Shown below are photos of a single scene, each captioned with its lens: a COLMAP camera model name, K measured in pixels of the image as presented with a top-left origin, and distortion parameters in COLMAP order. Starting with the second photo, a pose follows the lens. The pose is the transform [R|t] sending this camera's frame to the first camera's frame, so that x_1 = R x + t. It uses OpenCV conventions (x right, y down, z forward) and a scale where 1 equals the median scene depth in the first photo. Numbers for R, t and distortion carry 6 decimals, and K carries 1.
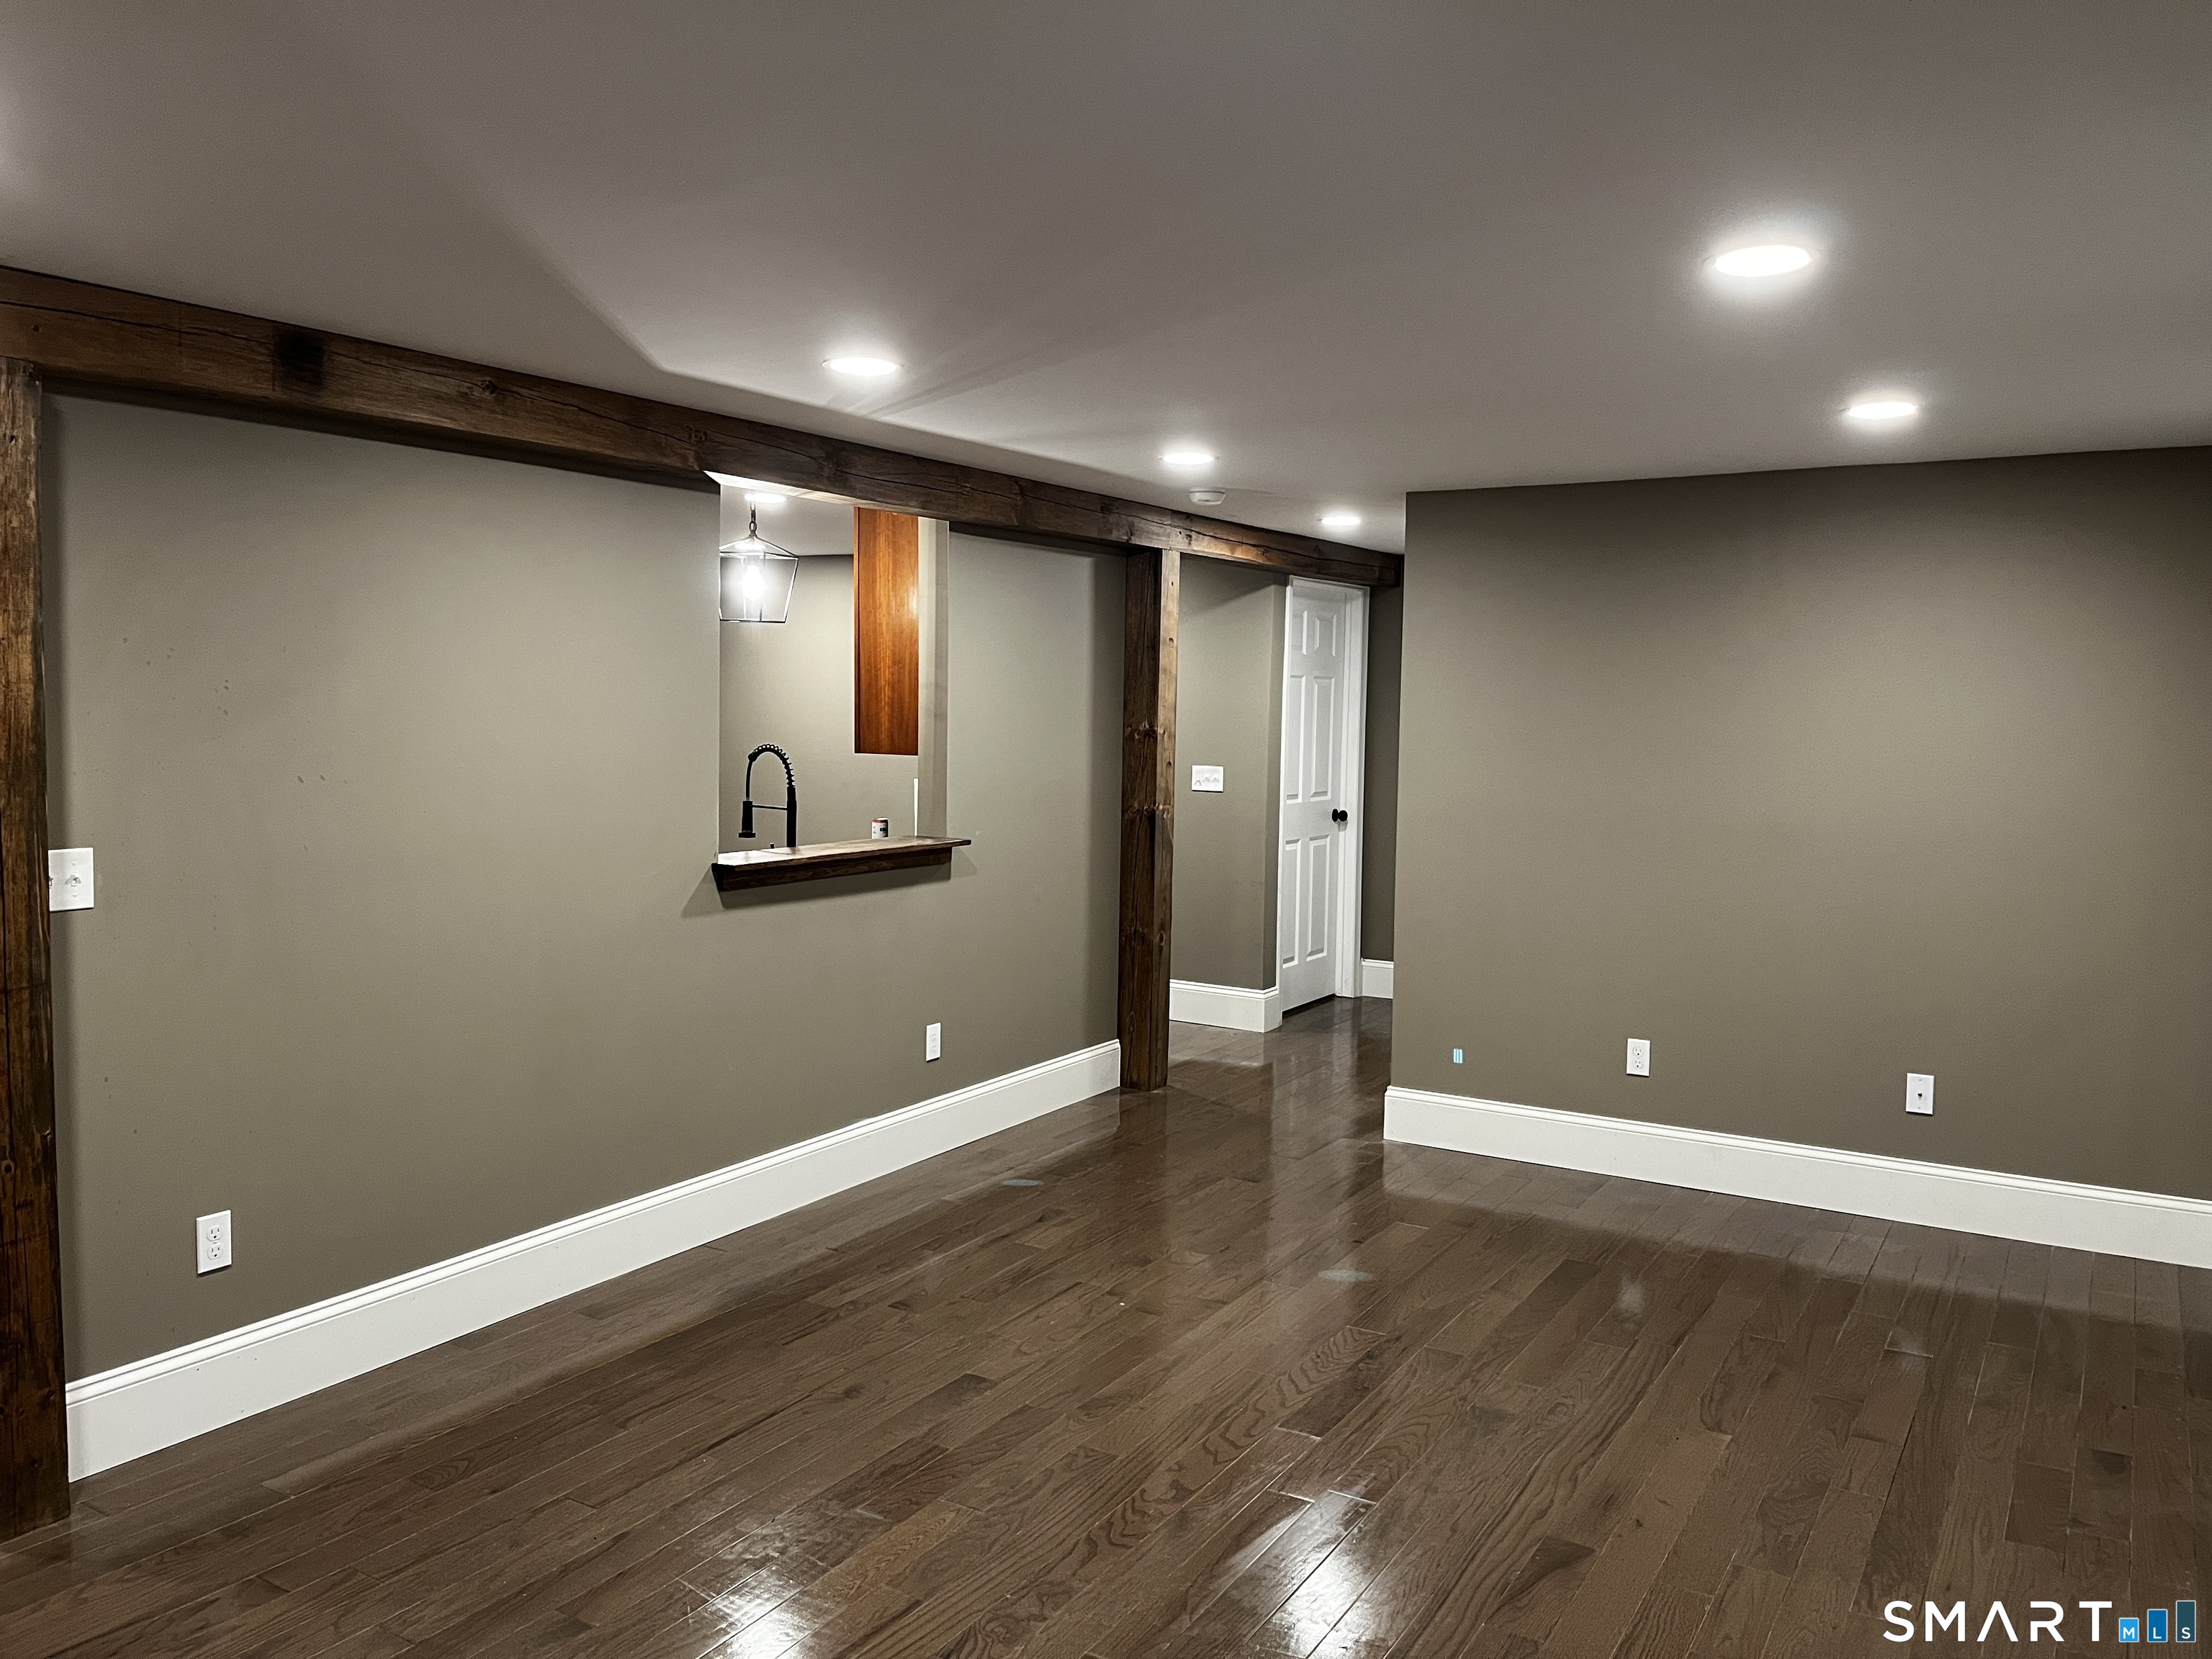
lens RADIAL K [[1667.4, 0, 1097.9], [0, 1667.4, 817.7], [0, 0, 1]] dist [0.057841, -0.080033]
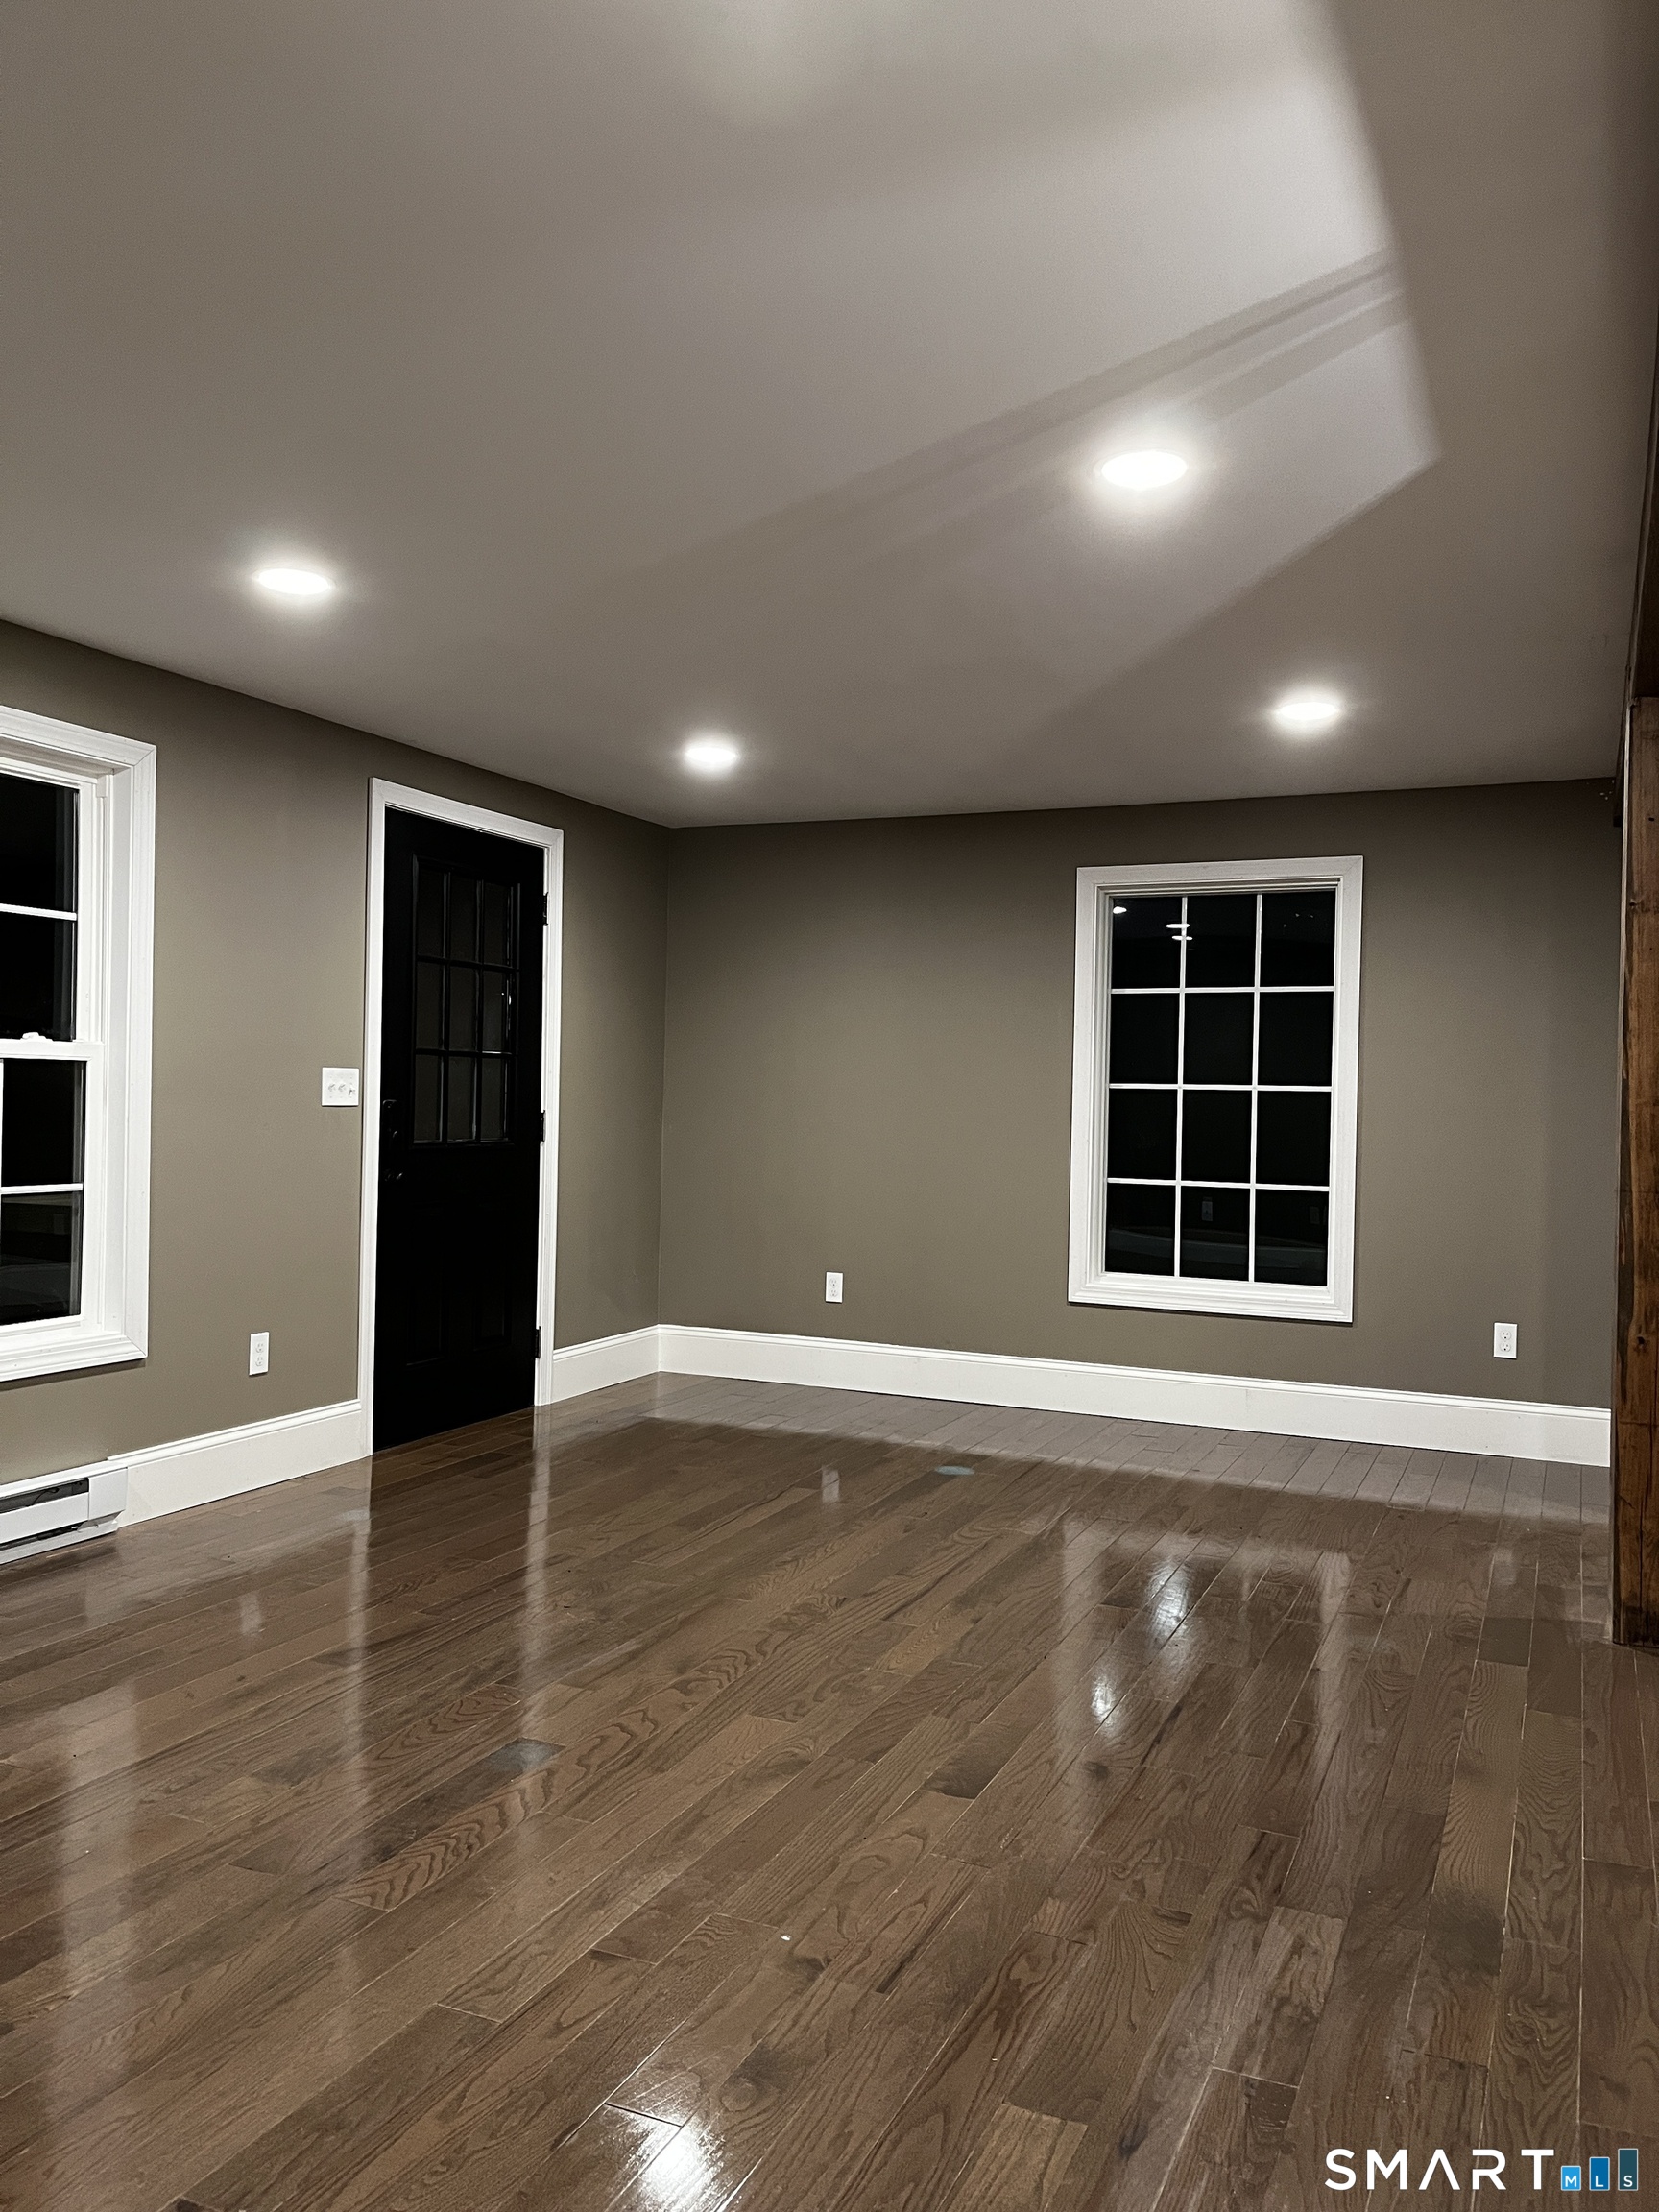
lens RADIAL K [[1667.4, 0, 831.8], [0, 1667.4, 1111.2], [0, 0, 1]] dist [0.057841, -0.080033]
pose [[-0.990487, -0.036053, -0.132796, 0.080590], [-0.046305, 0.996112, 0.074939, -0.018513], [0.129578, 0.080375, -0.988306, 1.489203]]
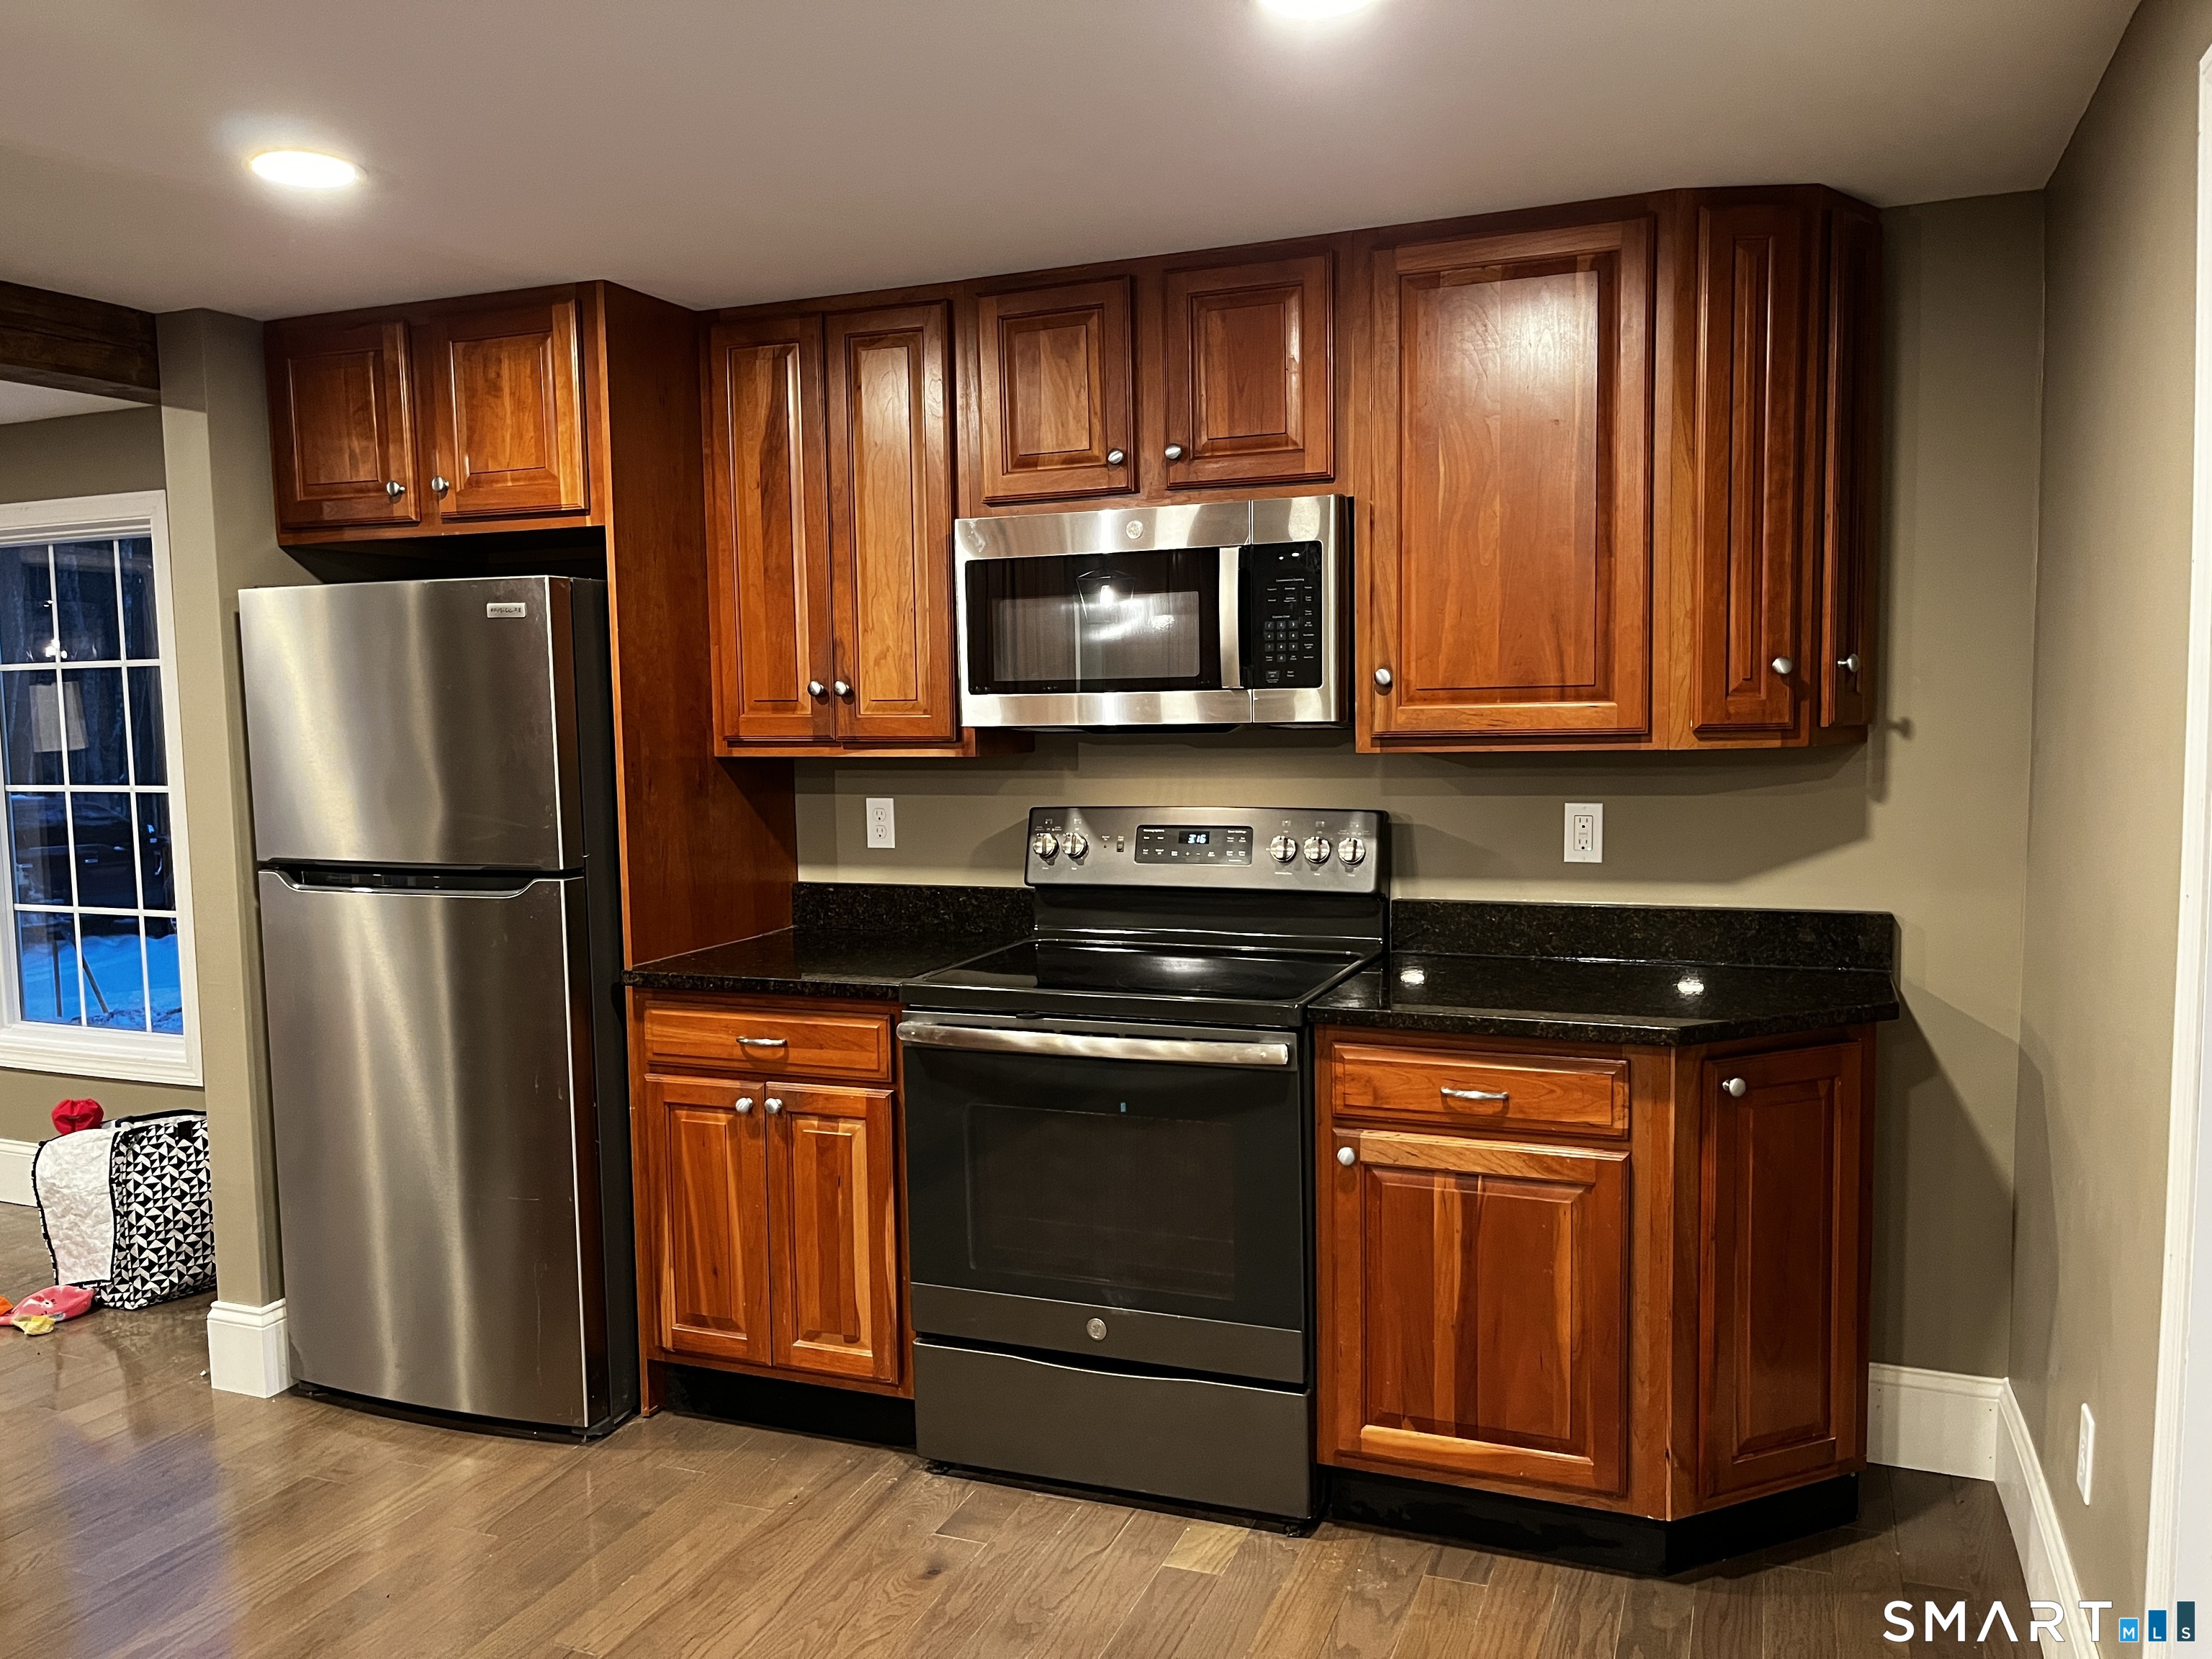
lens RADIAL K [[1667.4, 0, 1110.7], [0, 1667.4, 850.5], [0, 0, 1]] dist [0.057841, -0.080033]
pose [[-0.984160, 0.013228, -0.176791, -0.903355], [-0.014650, 0.987734, 0.155457, -0.092252], [0.176679, 0.155584, -0.971894, 1.361489]]
